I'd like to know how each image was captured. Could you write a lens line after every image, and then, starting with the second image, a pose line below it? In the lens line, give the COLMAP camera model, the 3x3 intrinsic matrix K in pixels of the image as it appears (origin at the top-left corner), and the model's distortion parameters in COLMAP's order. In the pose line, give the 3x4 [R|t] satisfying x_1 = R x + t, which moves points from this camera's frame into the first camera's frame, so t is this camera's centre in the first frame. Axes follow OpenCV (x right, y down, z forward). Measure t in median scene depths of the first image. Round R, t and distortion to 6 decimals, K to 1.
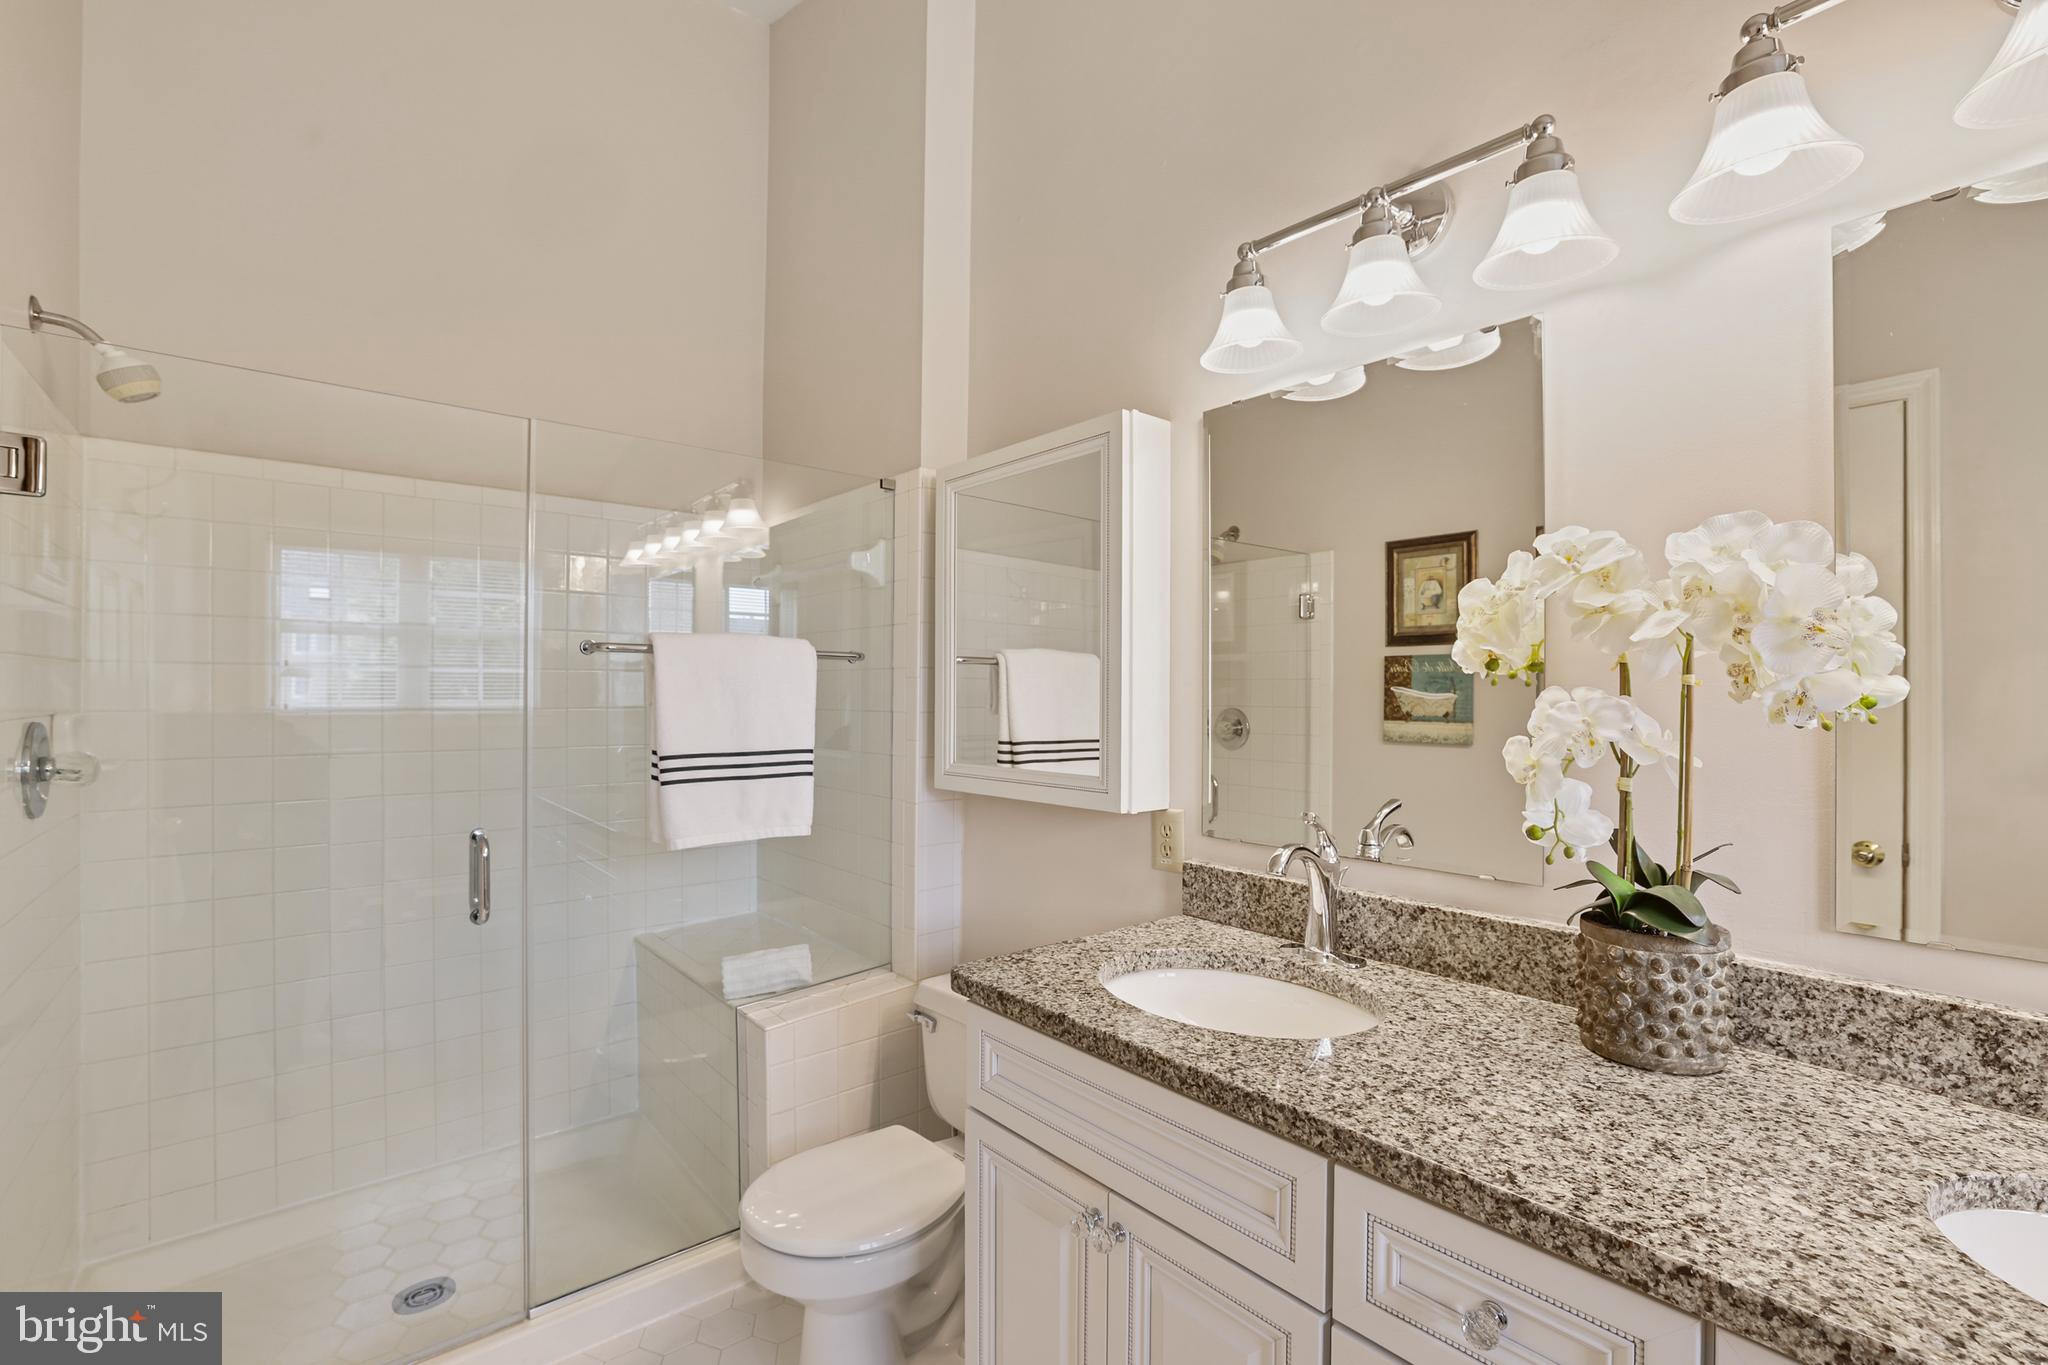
lens RADIAL K [[906.3, 0, 1023.4], [0, 906.3, 692.4], [0, 0, 1]] dist [-0.038789, 0.014880]
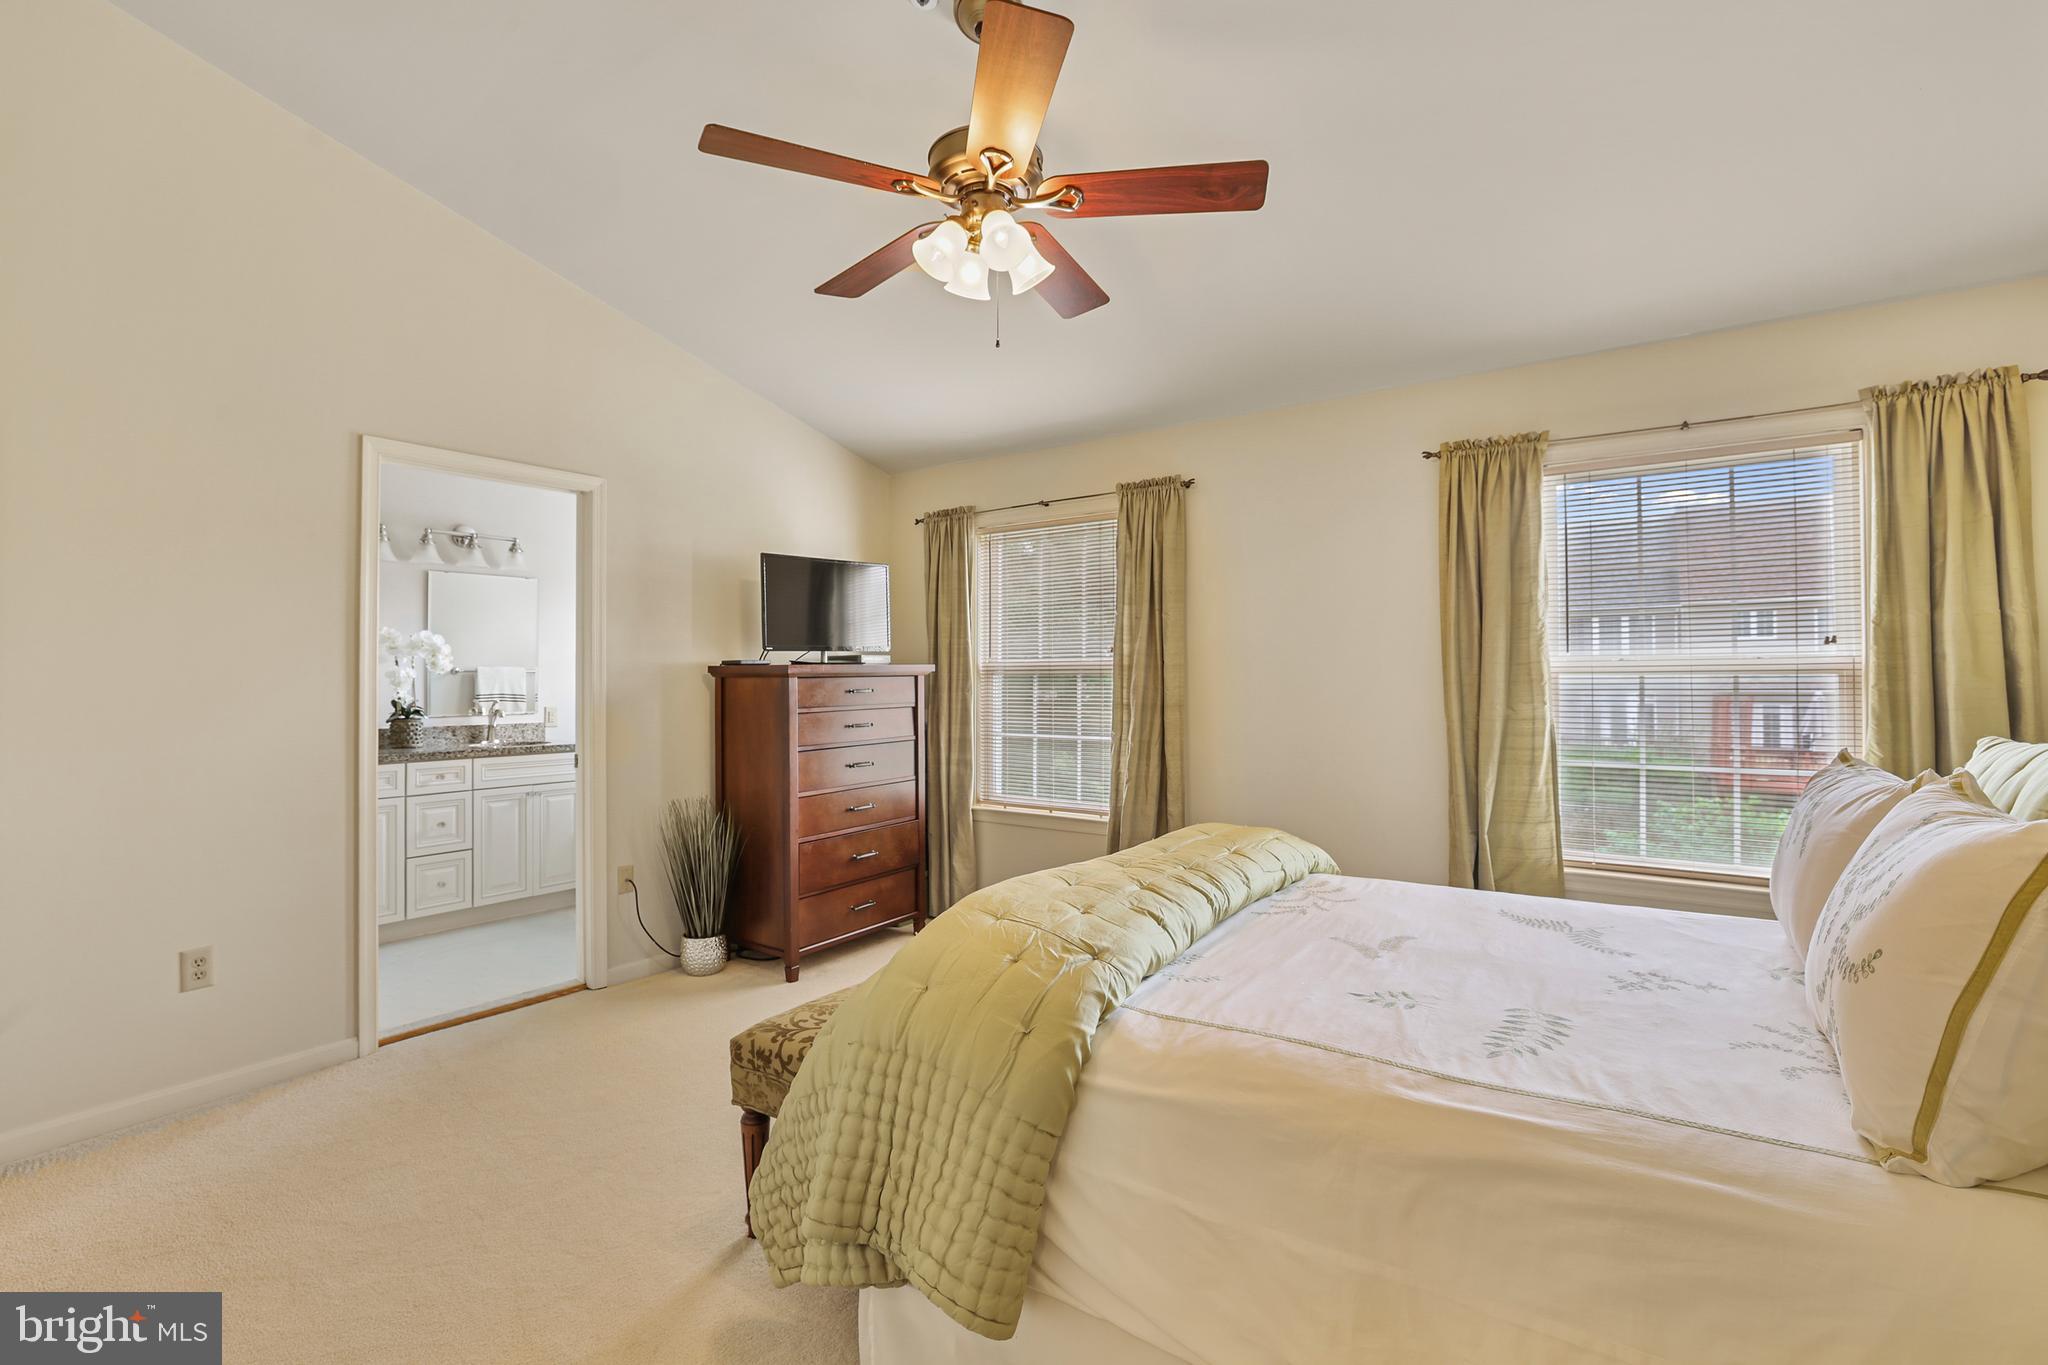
lens RADIAL K [[909.0, 0, 1006.0], [0, 909.0, 678.6], [0, 0, 1]] dist [-0.041994, 0.016544]
pose [[-0.242001, -0.004256, 0.970267, -4.420033], [-0.008091, 0.999964, 0.002368, 0.025054], [-0.970242, -0.007277, -0.242027, -0.836596]]
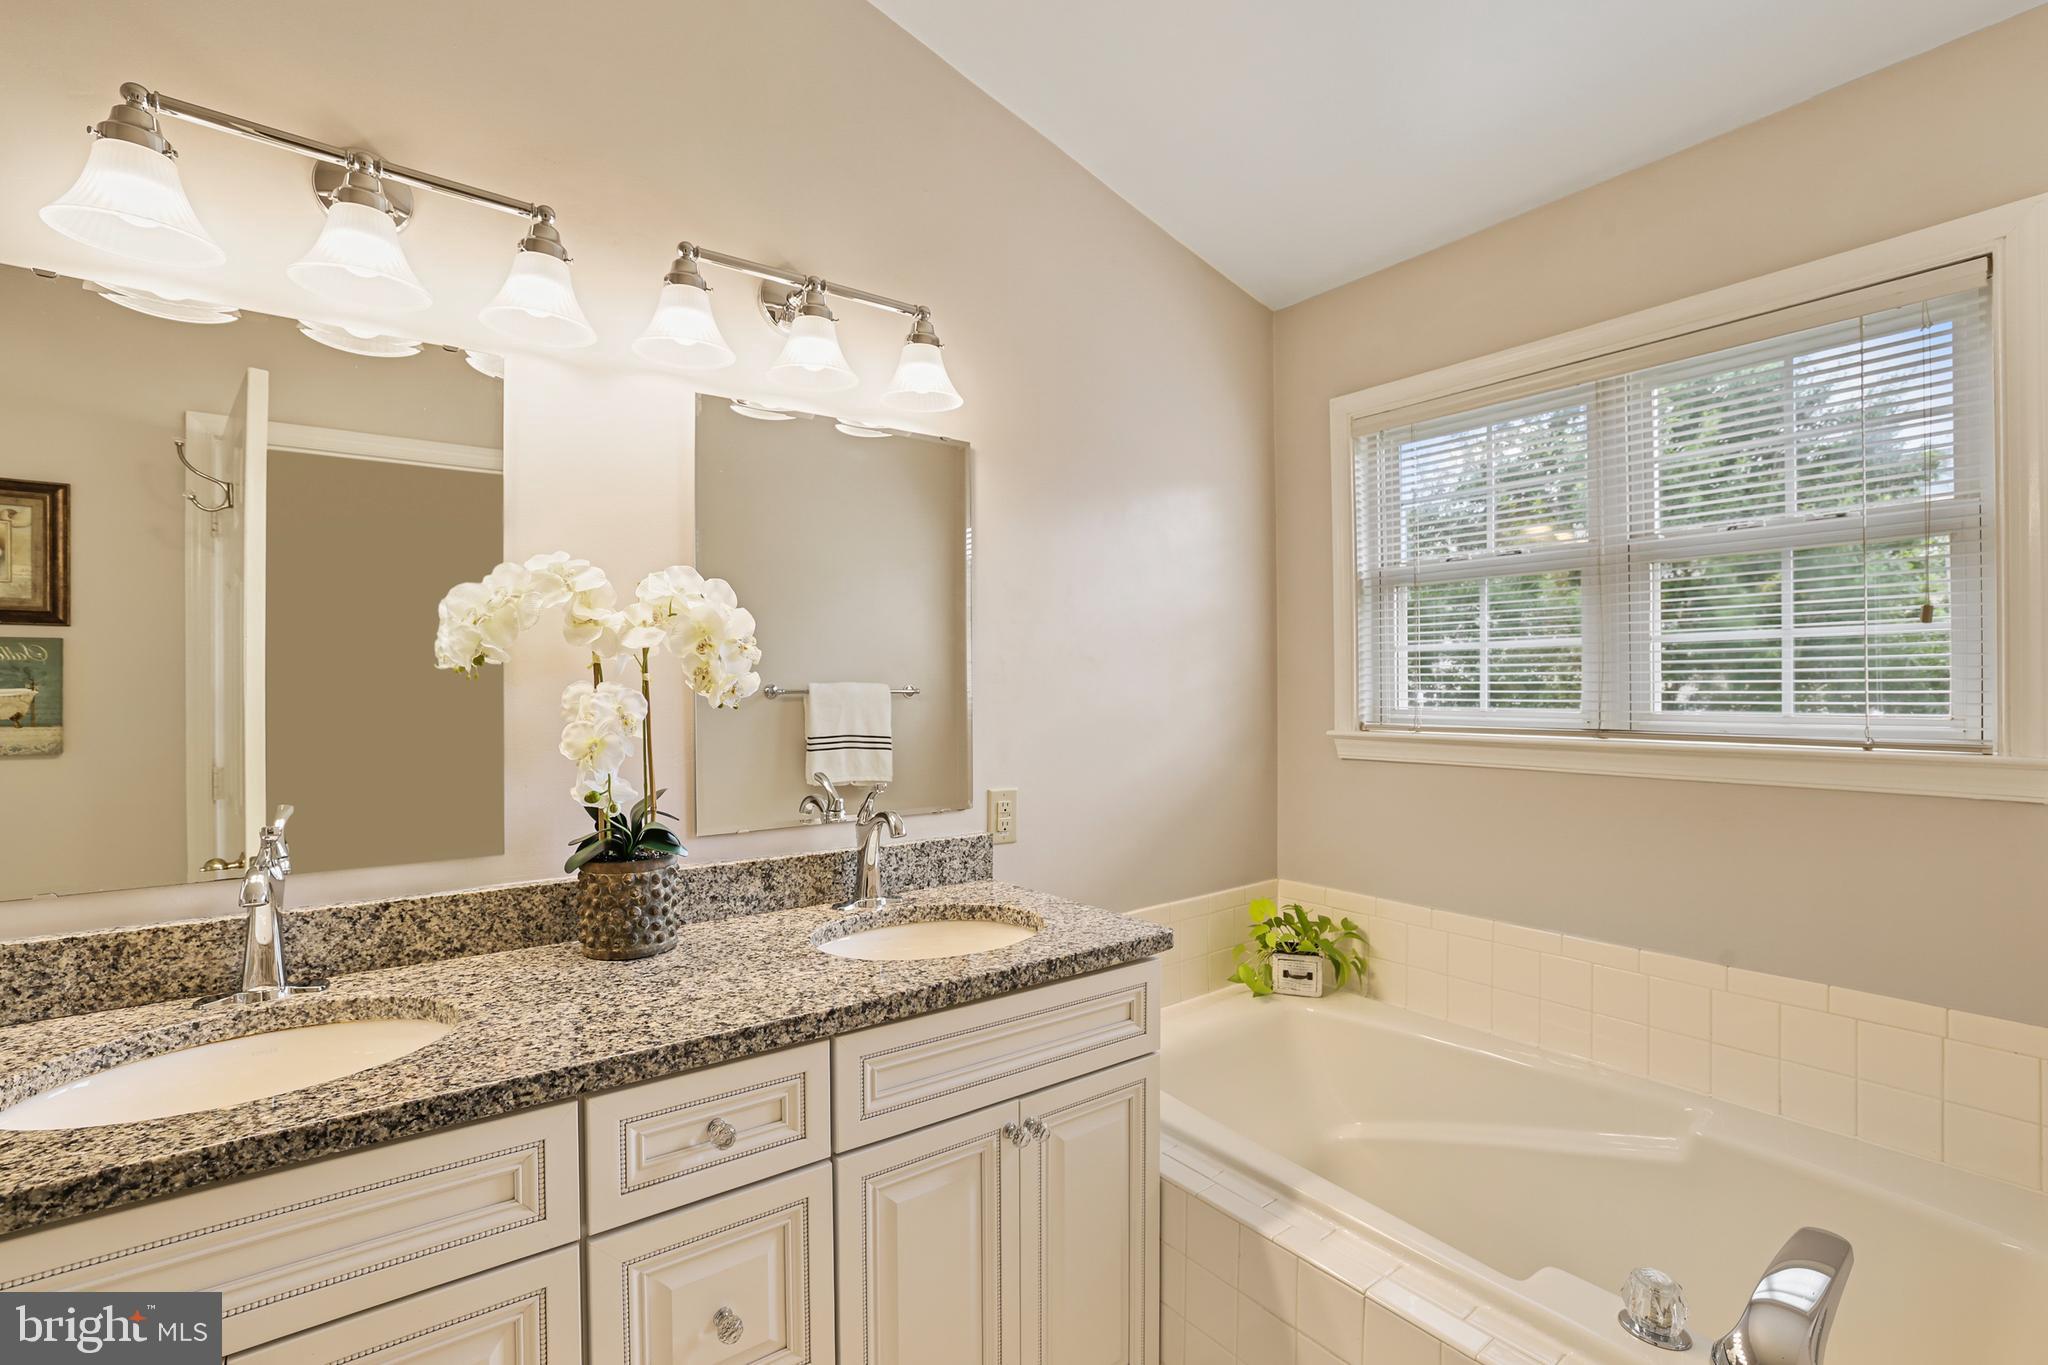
lens RADIAL K [[909.0, 0, 1006.0], [0, 909.0, 678.6], [0, 0, 1]] dist [-0.041994, 0.016544]
pose [[0.055230, 0.010496, 0.998419, -0.656347], [0.001212, 0.999943, -0.010579, 0.004232], [-0.998473, 0.001794, 0.055214, 0.348080]]
